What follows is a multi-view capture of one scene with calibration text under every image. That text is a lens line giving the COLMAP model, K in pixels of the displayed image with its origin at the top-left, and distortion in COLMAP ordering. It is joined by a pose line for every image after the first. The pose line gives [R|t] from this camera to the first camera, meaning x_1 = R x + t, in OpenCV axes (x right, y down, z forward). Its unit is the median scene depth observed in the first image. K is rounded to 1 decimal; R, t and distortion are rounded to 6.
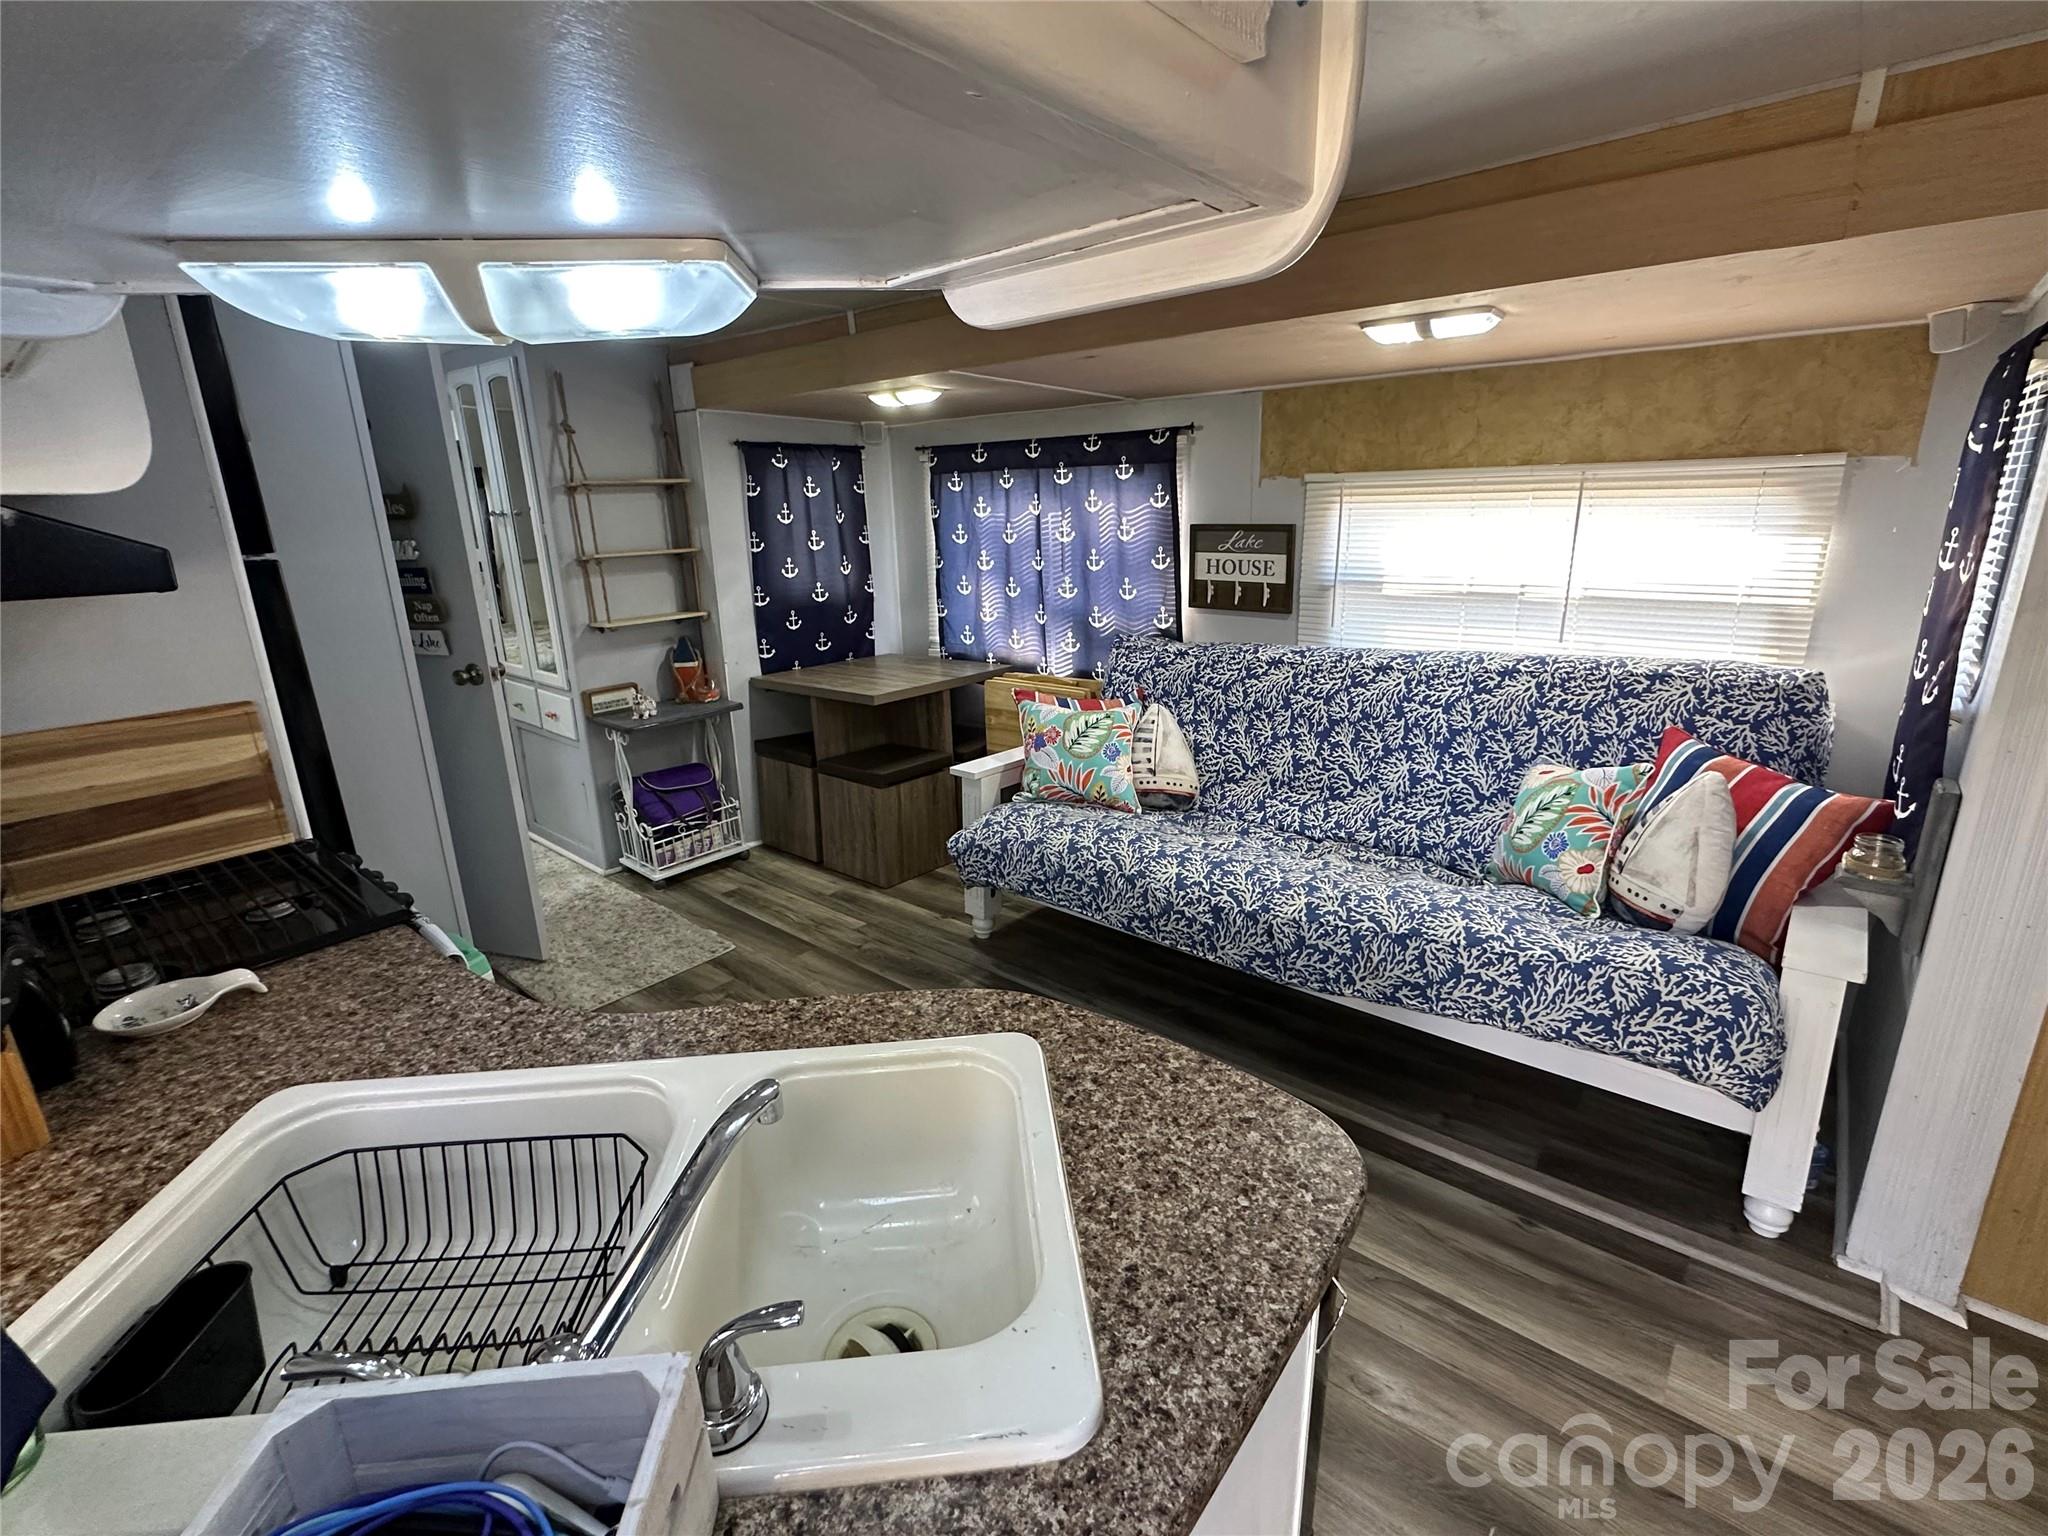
lens RADIAL K [[929.2, 0, 1027.5], [0, 929.2, 764.2], [0, 0, 1]] dist [-0.004996, -0.000089]
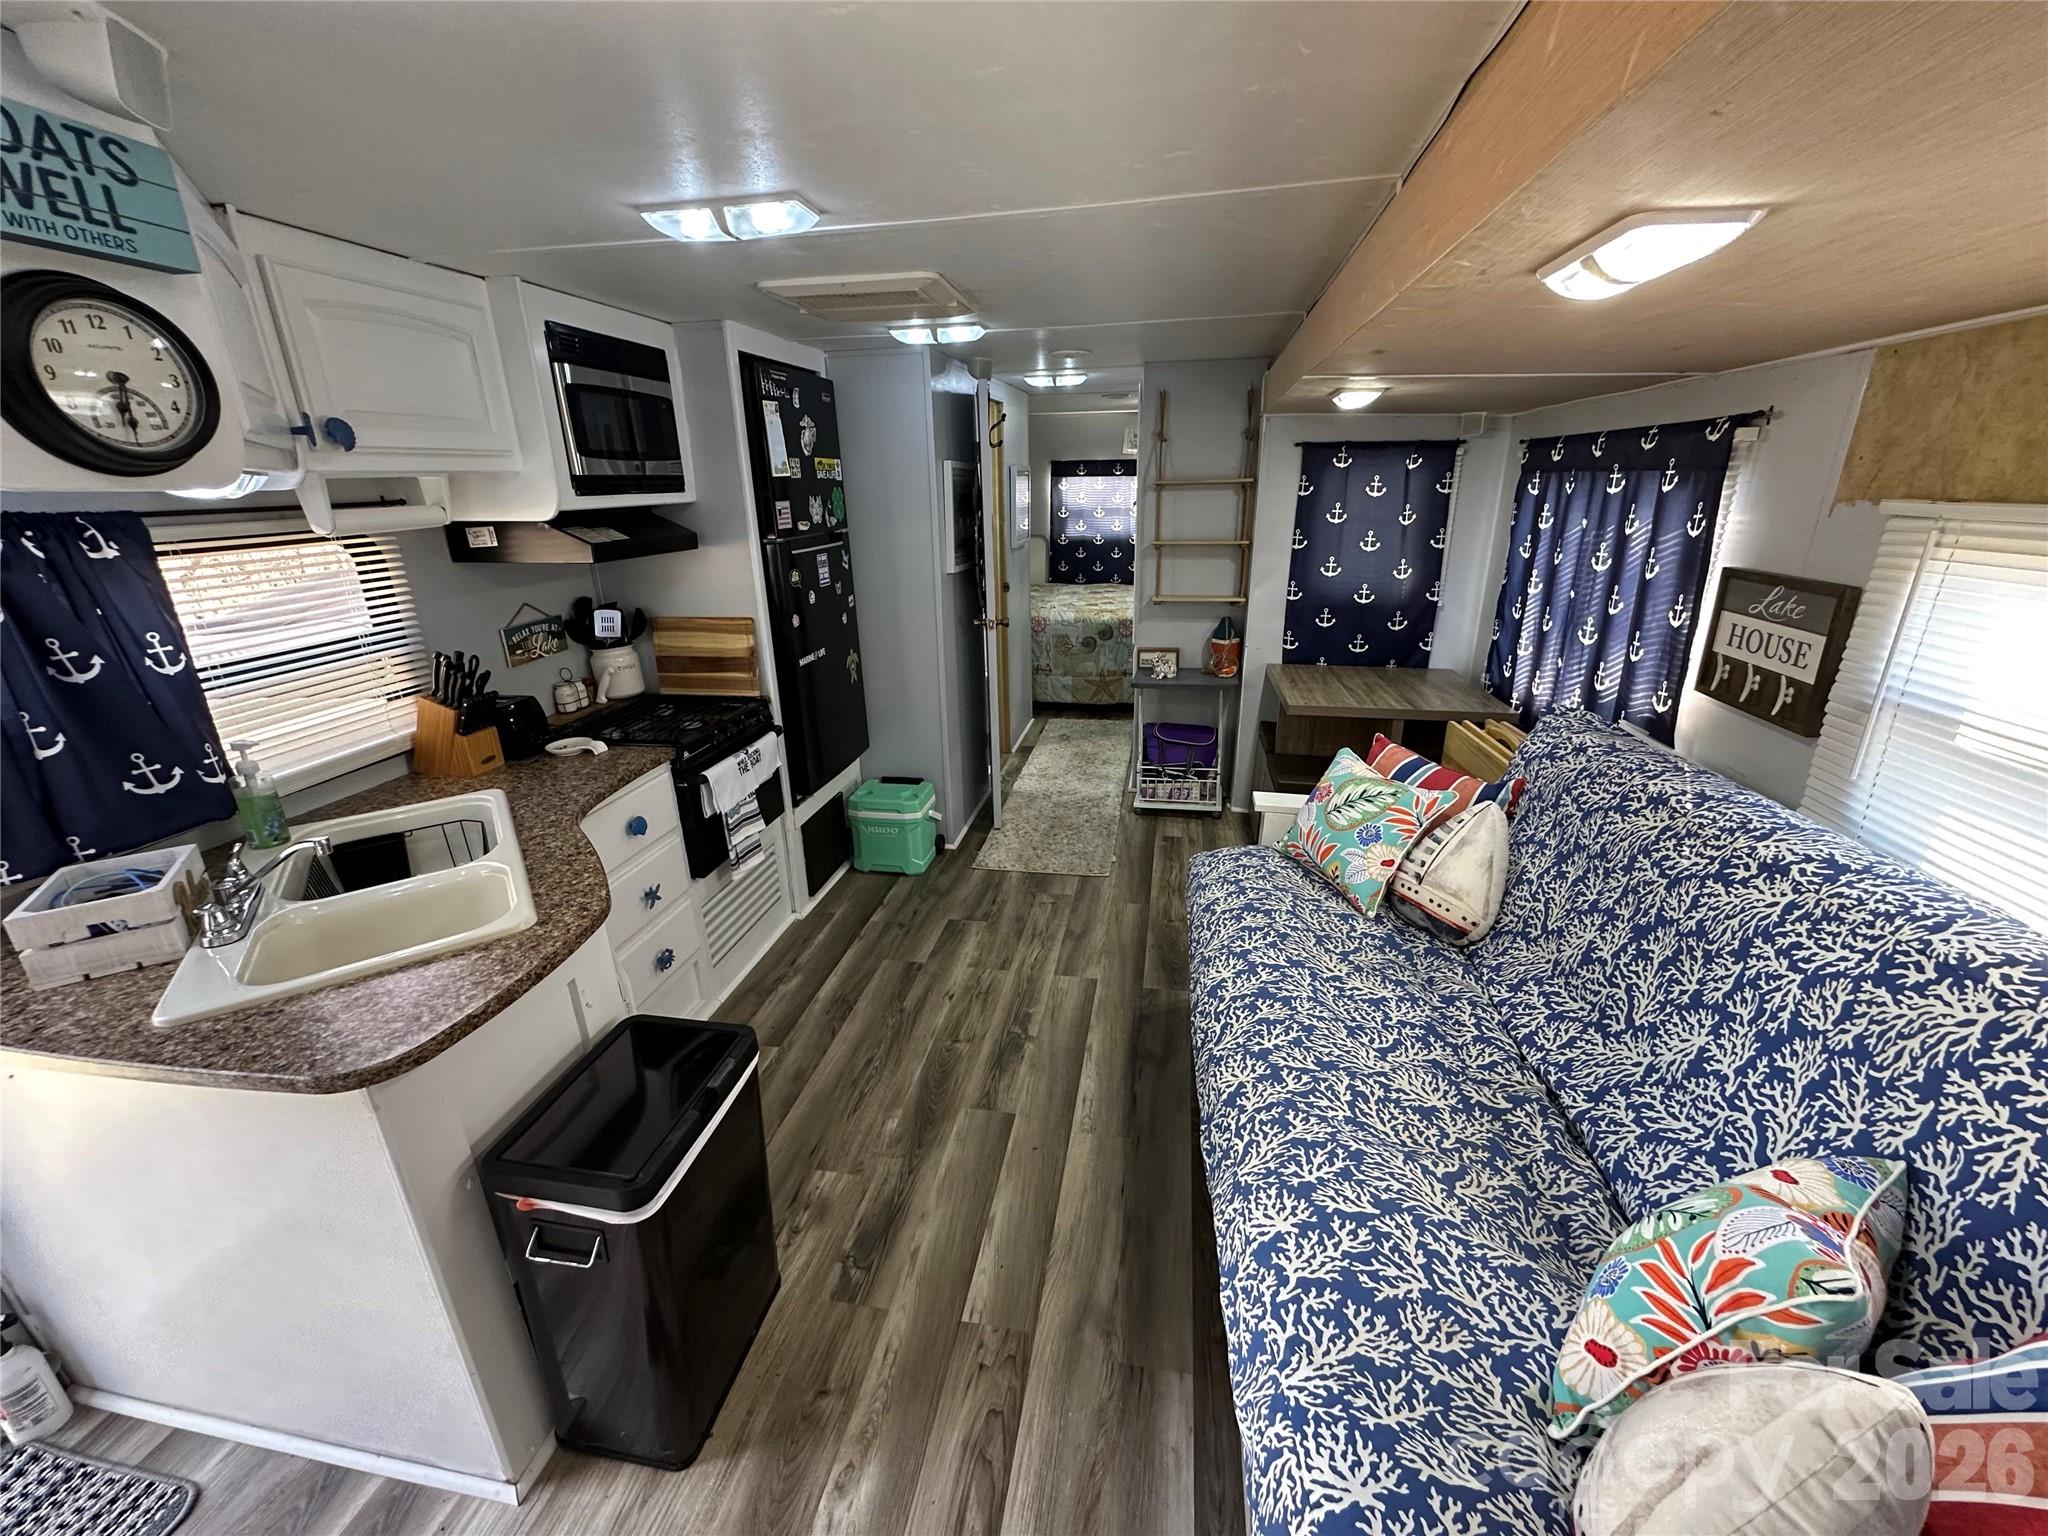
lens RADIAL K [[821.4, 0, 1025.5], [0, 821.4, 768.4], [0, 0, 1]] dist [-0.002468, -0.000308]
pose [[0.499583, 0.301509, -0.812102, 0.466713], [-0.236441, 0.949338, 0.207008, -0.134806], [0.833374, 0.088597, 0.545563, 0.308085]]
